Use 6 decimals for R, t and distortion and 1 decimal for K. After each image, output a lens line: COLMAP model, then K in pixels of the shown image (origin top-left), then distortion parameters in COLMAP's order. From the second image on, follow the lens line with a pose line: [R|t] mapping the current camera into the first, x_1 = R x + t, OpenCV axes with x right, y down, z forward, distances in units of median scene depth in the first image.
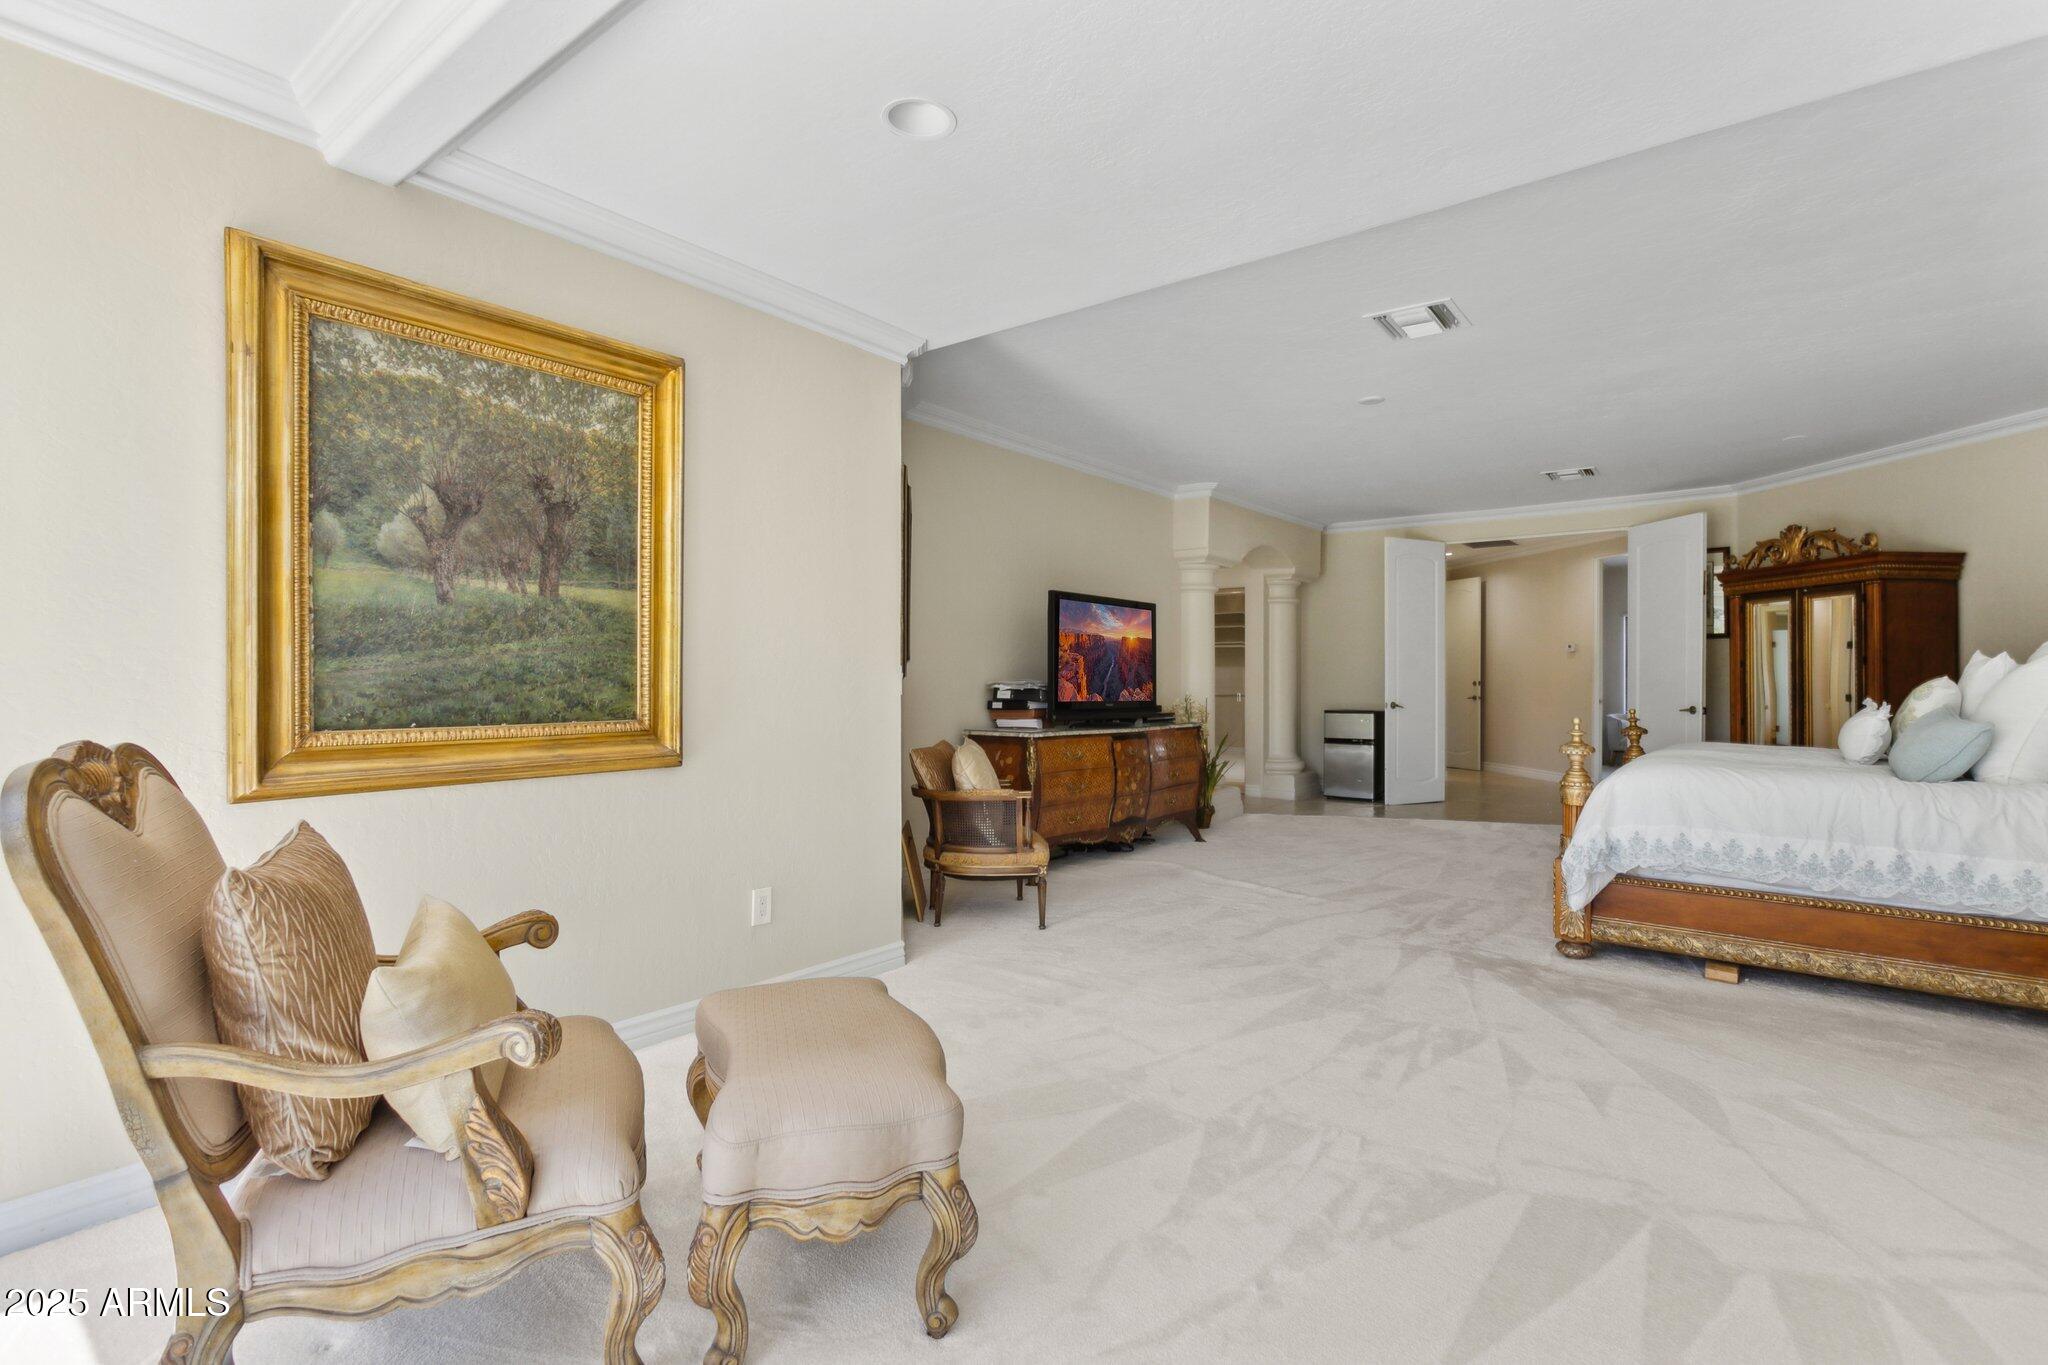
lens RADIAL K [[988.3, 0, 1022.3], [0, 988.3, 684.5], [0, 0, 1]] dist [-0.004071, 0.004364]
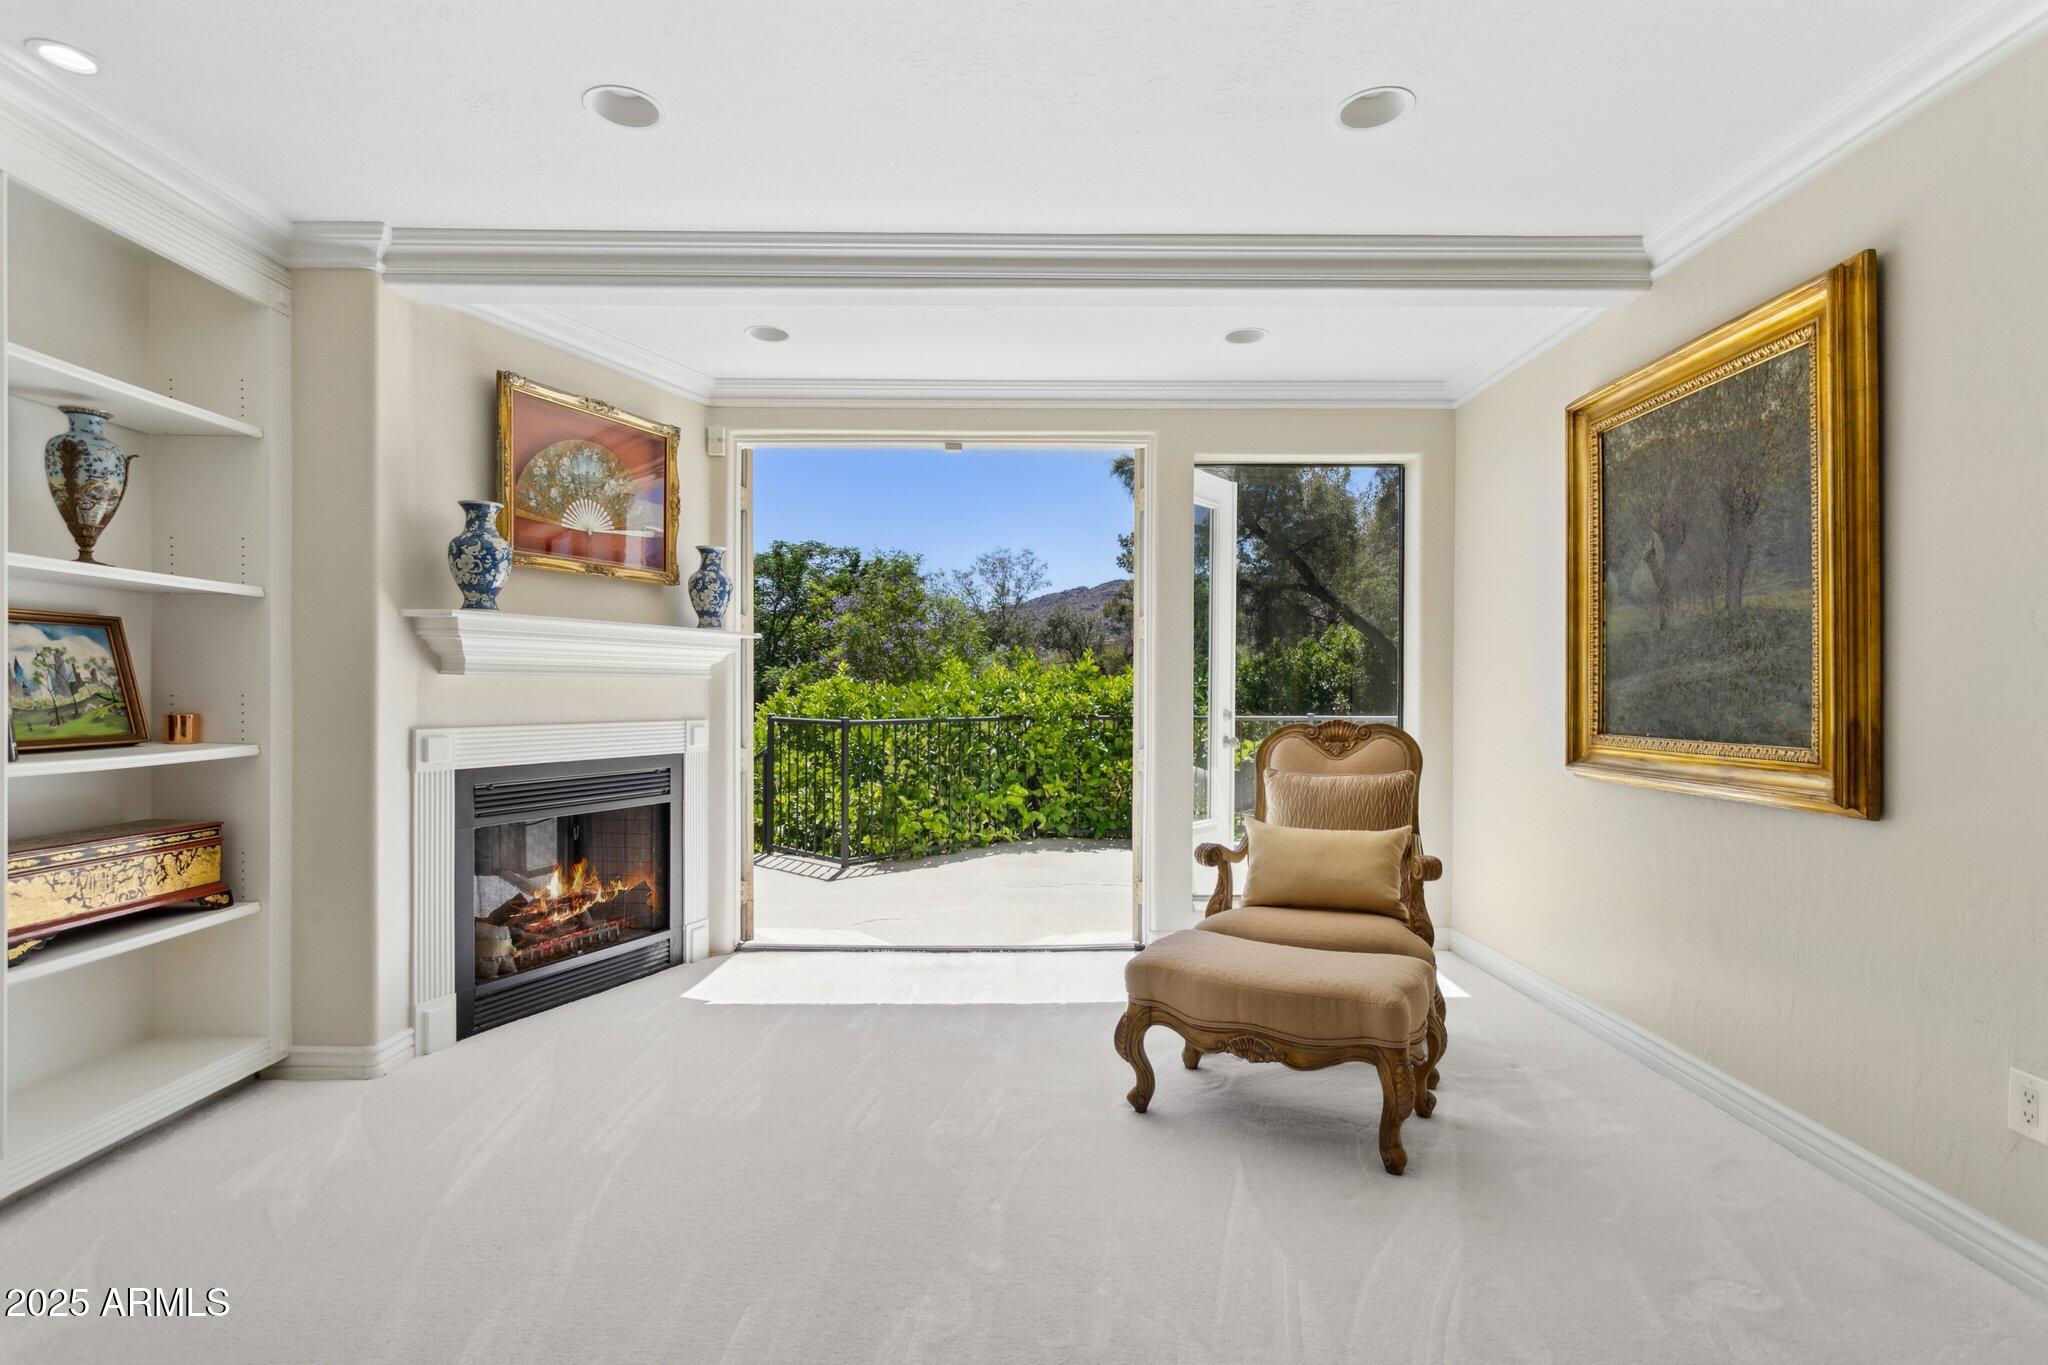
lens RADIAL K [[988.3, 0, 1013.4], [0, 988.3, 691.2], [0, 0, 1]] dist [-0.004071, 0.004364]
pose [[-0.786331, -0.001856, -0.617803, 0.287368], [-0.005878, 0.999973, 0.004478, -0.005012], [0.617778, 0.007153, -0.786320, 0.584224]]
